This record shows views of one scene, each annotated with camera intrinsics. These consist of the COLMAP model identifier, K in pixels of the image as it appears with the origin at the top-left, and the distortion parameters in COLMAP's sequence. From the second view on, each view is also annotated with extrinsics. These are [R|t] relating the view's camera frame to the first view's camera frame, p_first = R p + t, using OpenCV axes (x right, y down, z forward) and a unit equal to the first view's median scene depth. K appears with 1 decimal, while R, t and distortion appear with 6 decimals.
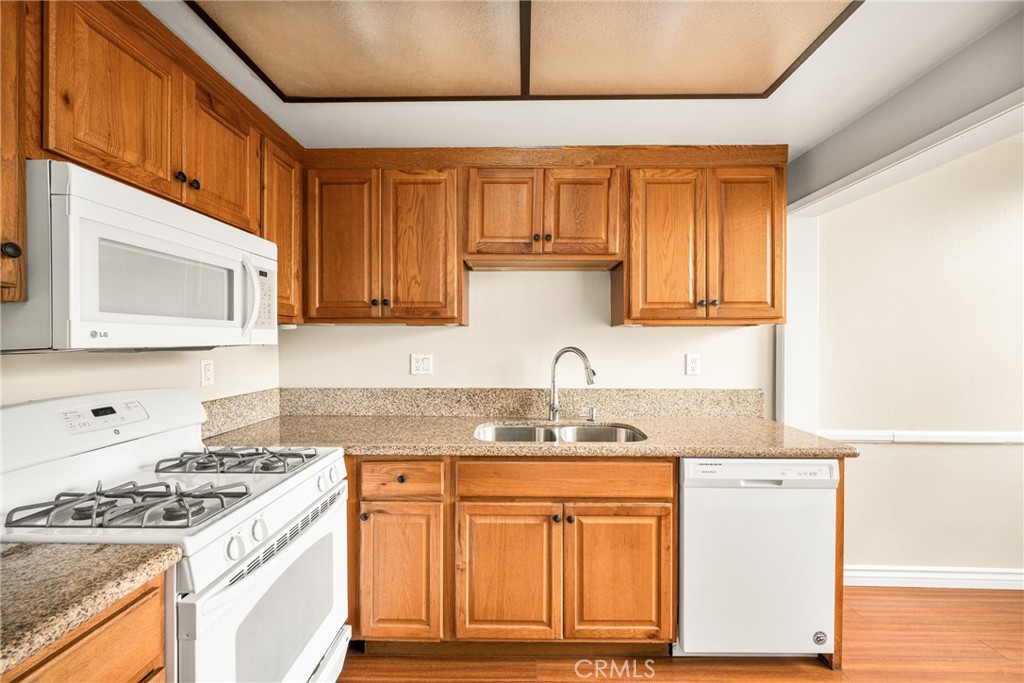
lens RADIAL K [[411.9, 0, 516.0], [0, 411.9, 342.7], [0, 0, 1]] dist [-0.000447, -0.000276]
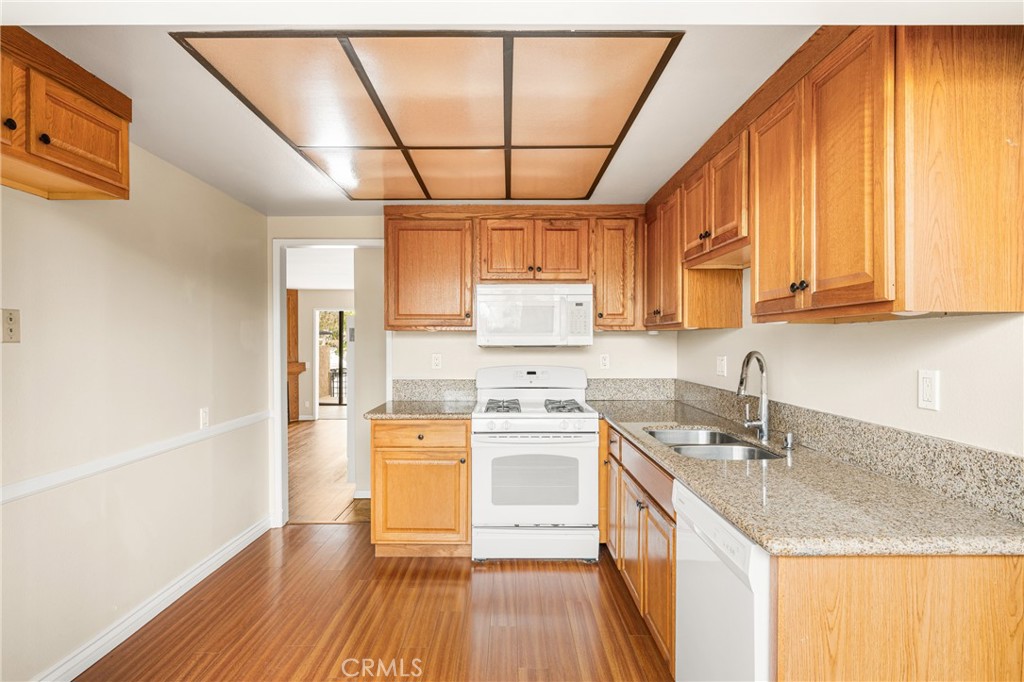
lens RADIAL K [[541.1, 0, 512.0], [0, 541.1, 341.0], [0, 0, 1]] dist [-0.002500, -0.000520]
pose [[0.015452, -0.000155, -0.999881, 1.298720], [-0.005137, 0.999987, -0.000234, -0.008019], [0.999867, 0.005140, 0.015451, 0.527534]]
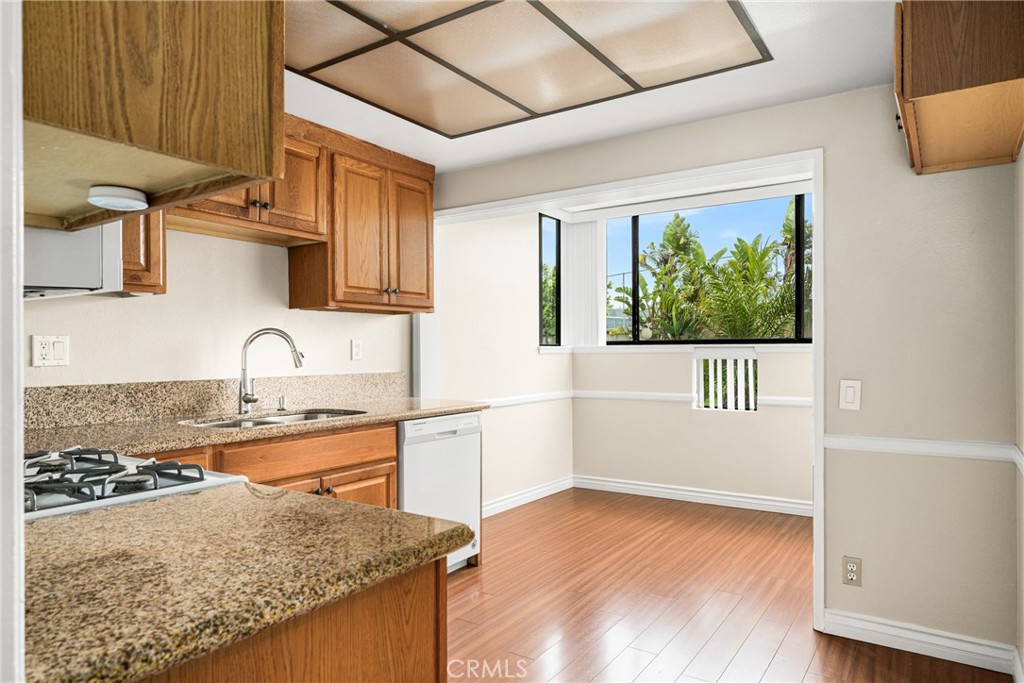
lens RADIAL K [[636.2, 0, 512.1], [0, 636.2, 346.4], [0, 0, 1]] dist [-0.002485, 0.000117]
pose [[0.546798, 0.000533, 0.837264, -0.793241], [0.009890, 0.999926, -0.007095, 0.069610], [-0.837206, 0.012160, 0.546752, -0.216467]]
